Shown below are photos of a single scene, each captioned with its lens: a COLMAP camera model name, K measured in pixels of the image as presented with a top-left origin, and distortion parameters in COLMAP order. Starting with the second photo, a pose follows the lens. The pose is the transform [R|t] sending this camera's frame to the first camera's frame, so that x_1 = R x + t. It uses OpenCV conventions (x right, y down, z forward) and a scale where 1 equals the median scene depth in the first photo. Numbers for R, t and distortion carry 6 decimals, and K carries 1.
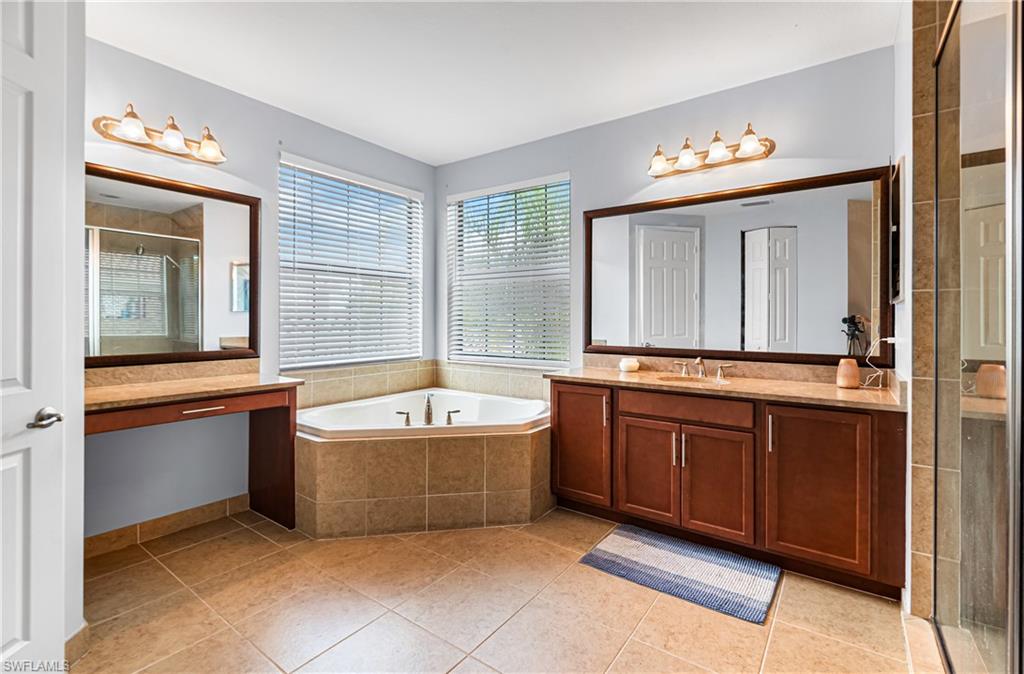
lens RADIAL K [[455.5, 0, 525.5], [0, 455.5, 323.8], [0, 0, 1]] dist [0.005740, -0.003966]
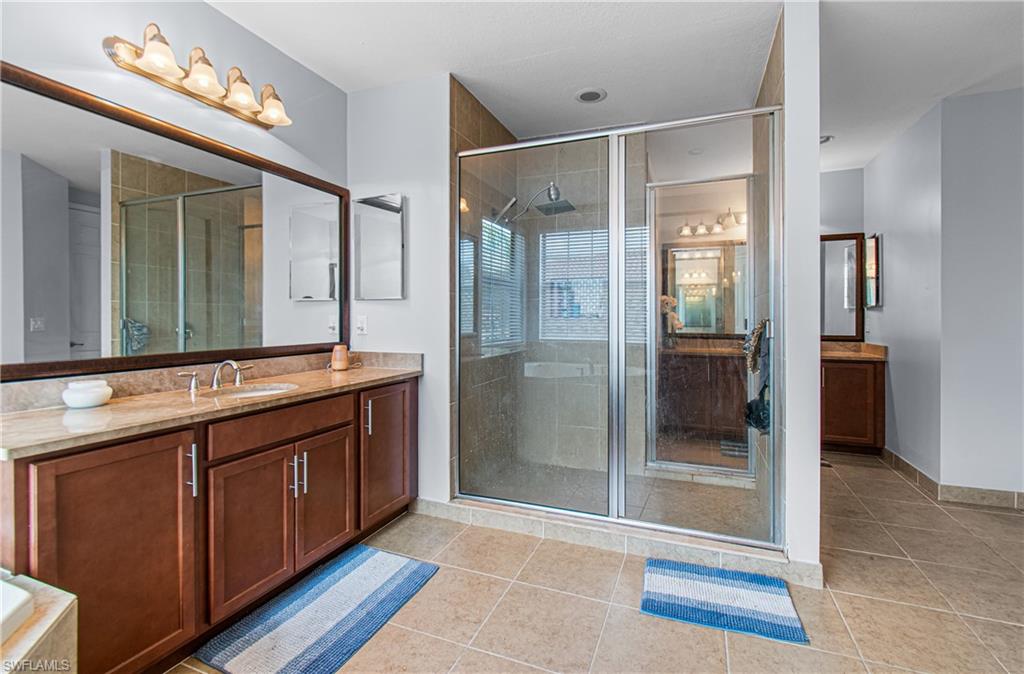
lens RADIAL K [[455.5, 0, 524.1], [0, 455.5, 315.4], [0, 0, 1]] dist [0.005740, -0.003966]
pose [[-0.247423, -0.002807, 0.968904, -0.523498], [0.001466, 0.999994, 0.003272, -0.002217], [-0.968907, 0.002230, -0.247417, 0.818488]]
